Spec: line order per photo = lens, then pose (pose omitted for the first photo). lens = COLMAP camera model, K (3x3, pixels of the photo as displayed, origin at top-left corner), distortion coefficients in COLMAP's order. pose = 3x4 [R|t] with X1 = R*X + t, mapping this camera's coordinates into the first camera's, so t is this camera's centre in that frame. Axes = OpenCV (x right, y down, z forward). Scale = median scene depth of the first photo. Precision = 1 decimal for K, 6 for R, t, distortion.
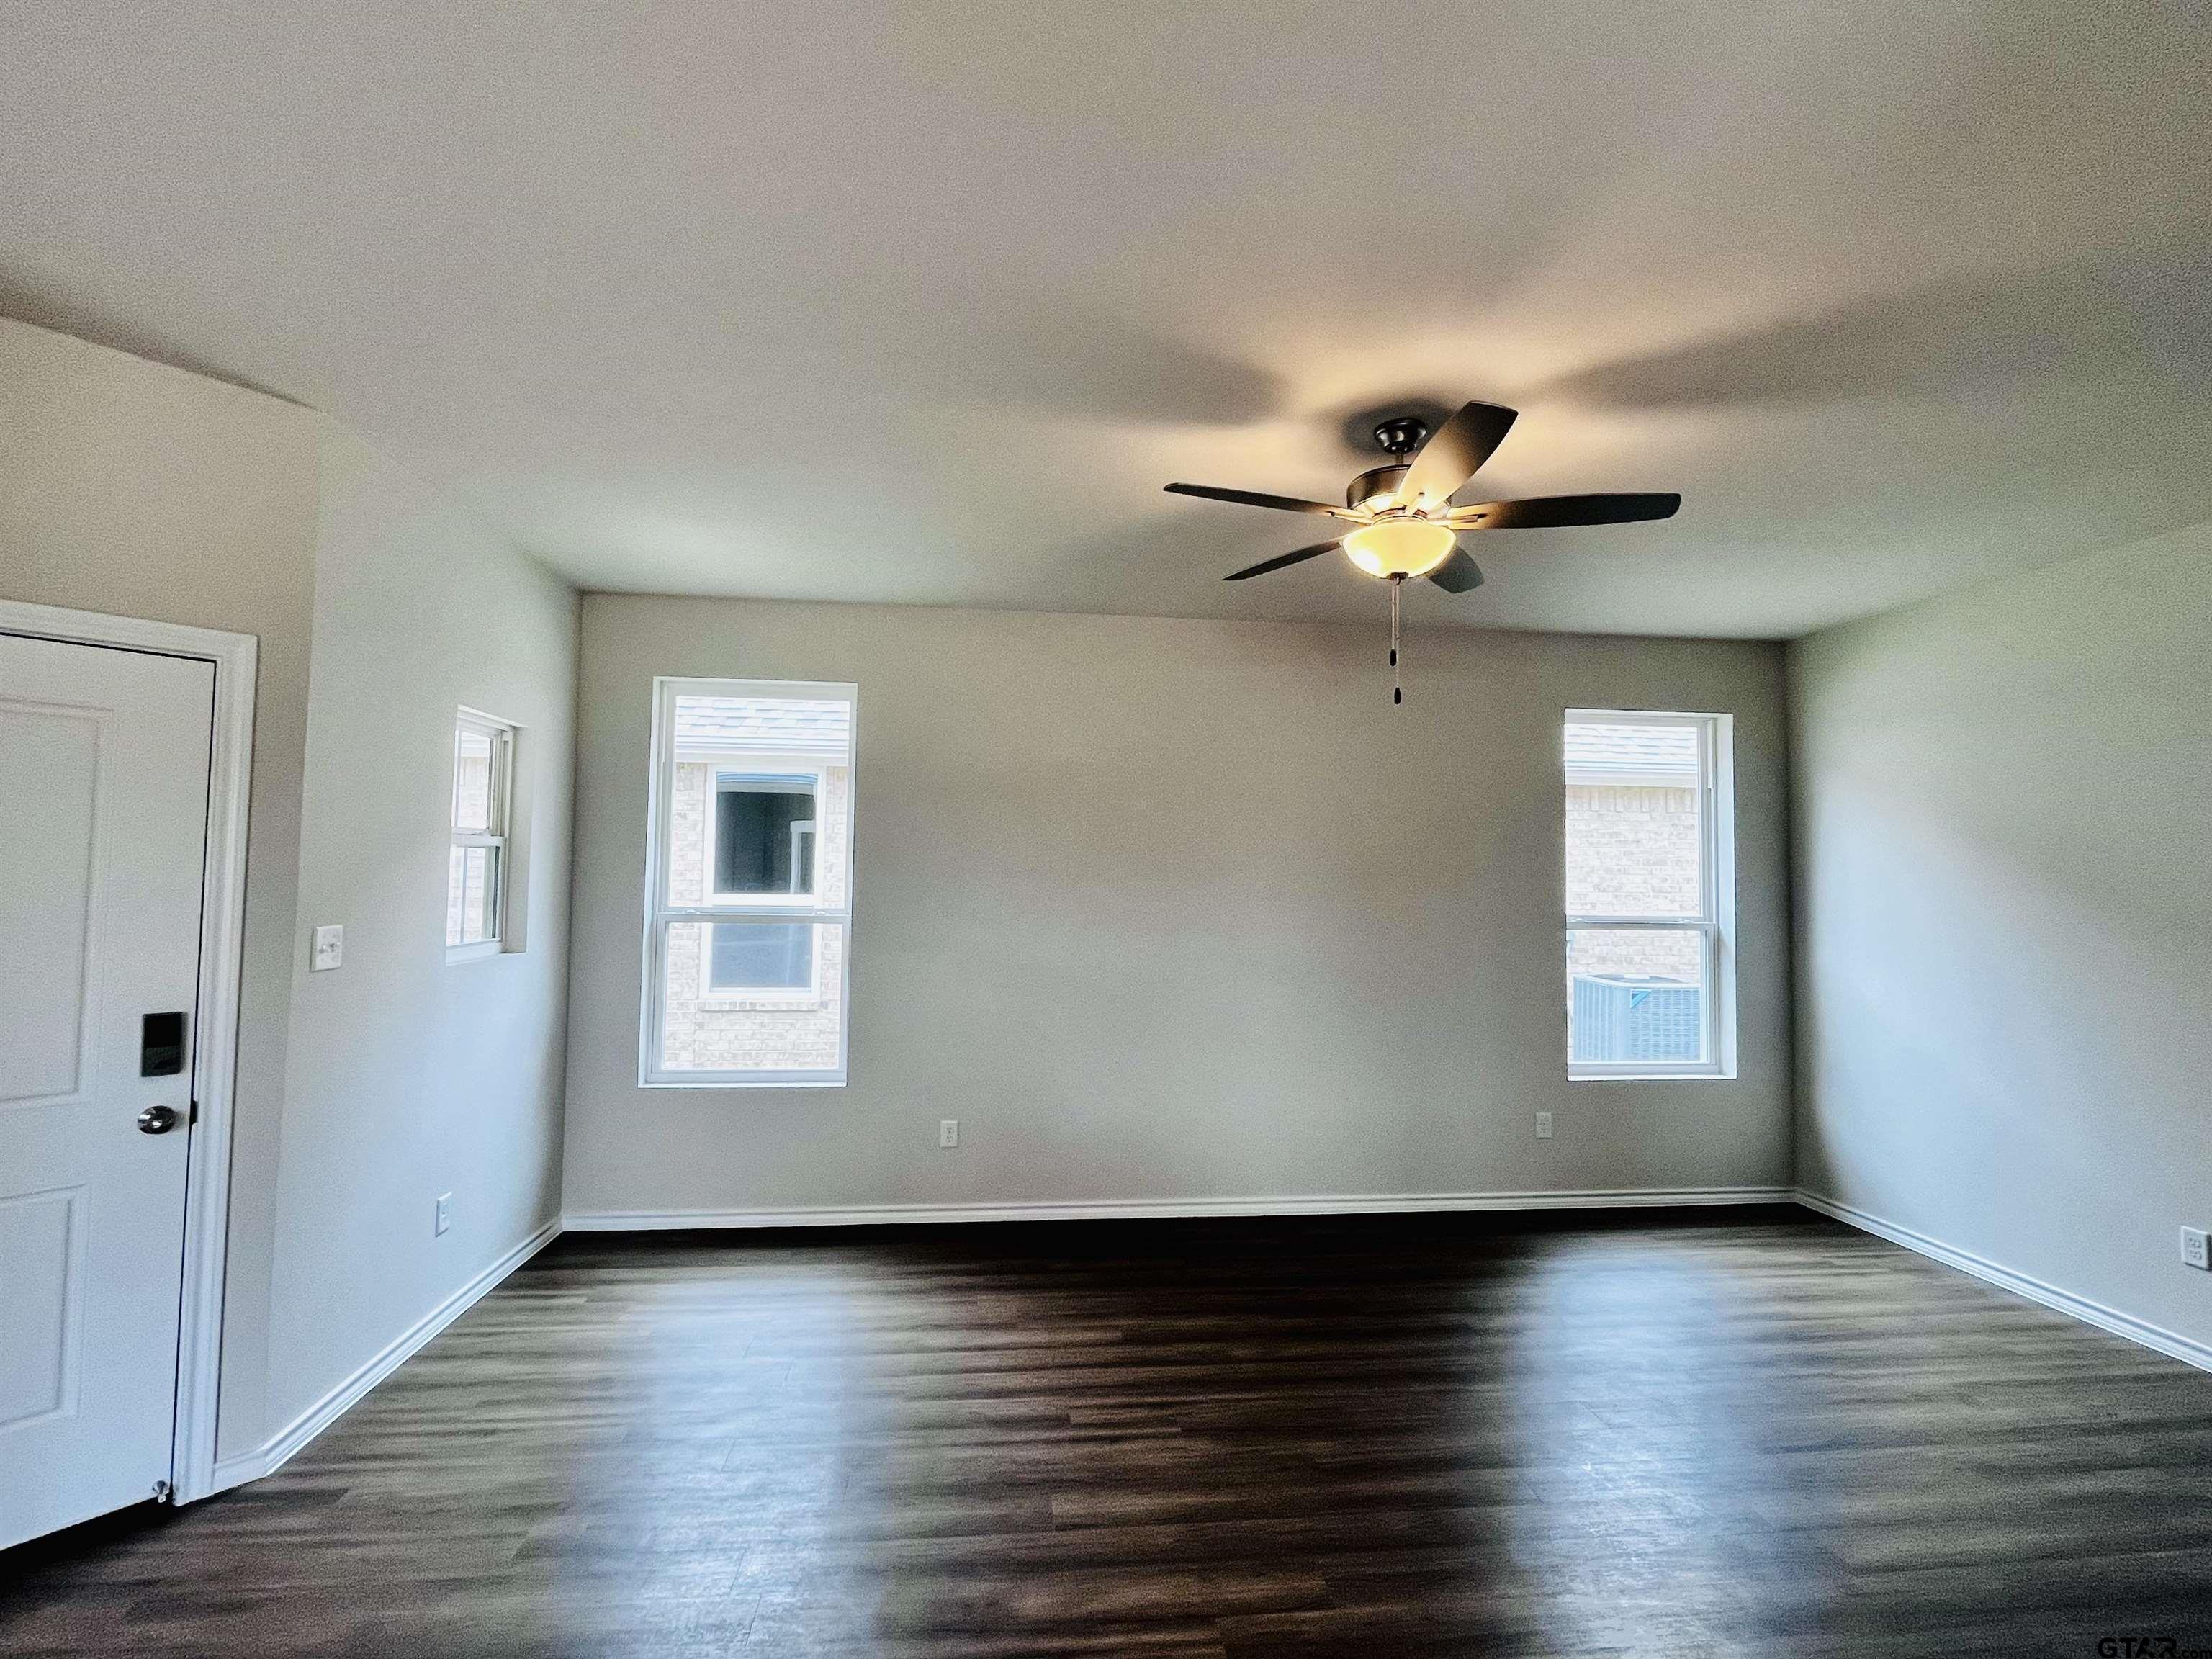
lens RADIAL K [[1000.3, 0, 1100.0], [0, 1000.3, 824.1], [0, 0, 1]] dist [0.001386, -0.000705]
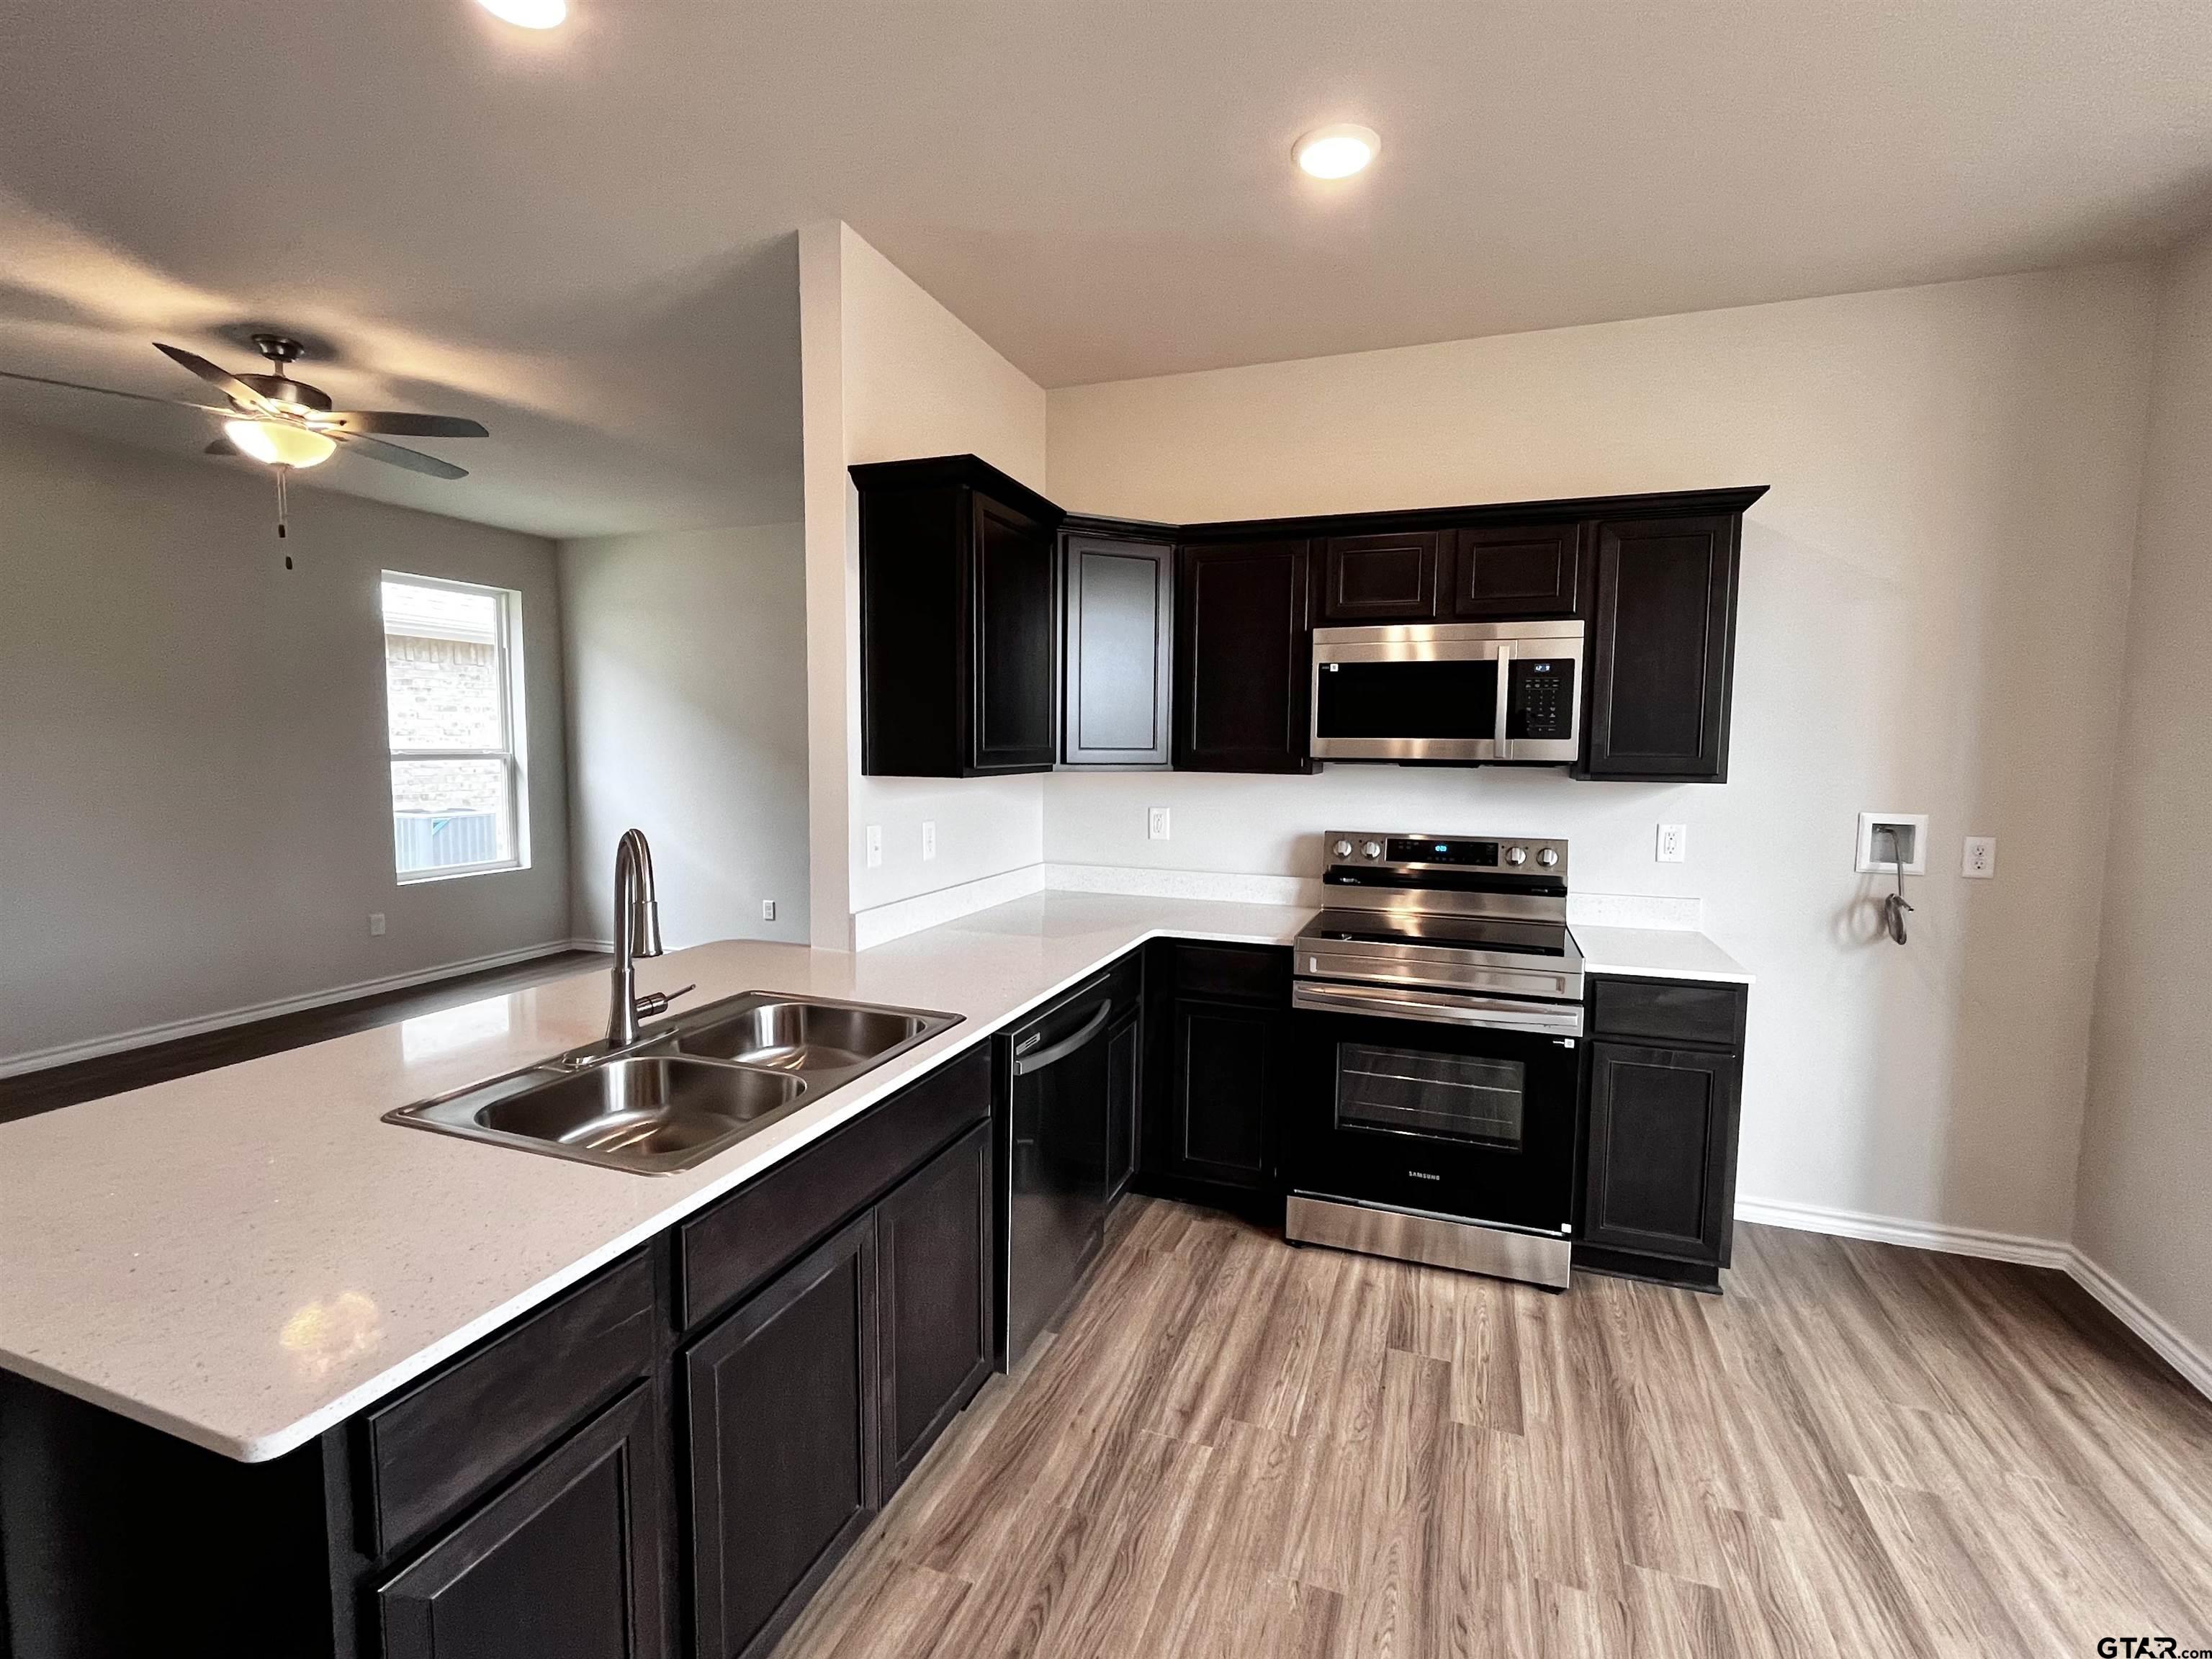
lens RADIAL K [[1000.3, 0, 1105.7], [0, 1000.3, 828.1], [0, 0, 1]] dist [0.001386, -0.000705]
pose [[0.444731, -0.089285, 0.891203, -0.214077], [-0.045150, 0.991519, 0.121866, 0.002037], [-0.894526, -0.094435, 0.436928, -0.273455]]
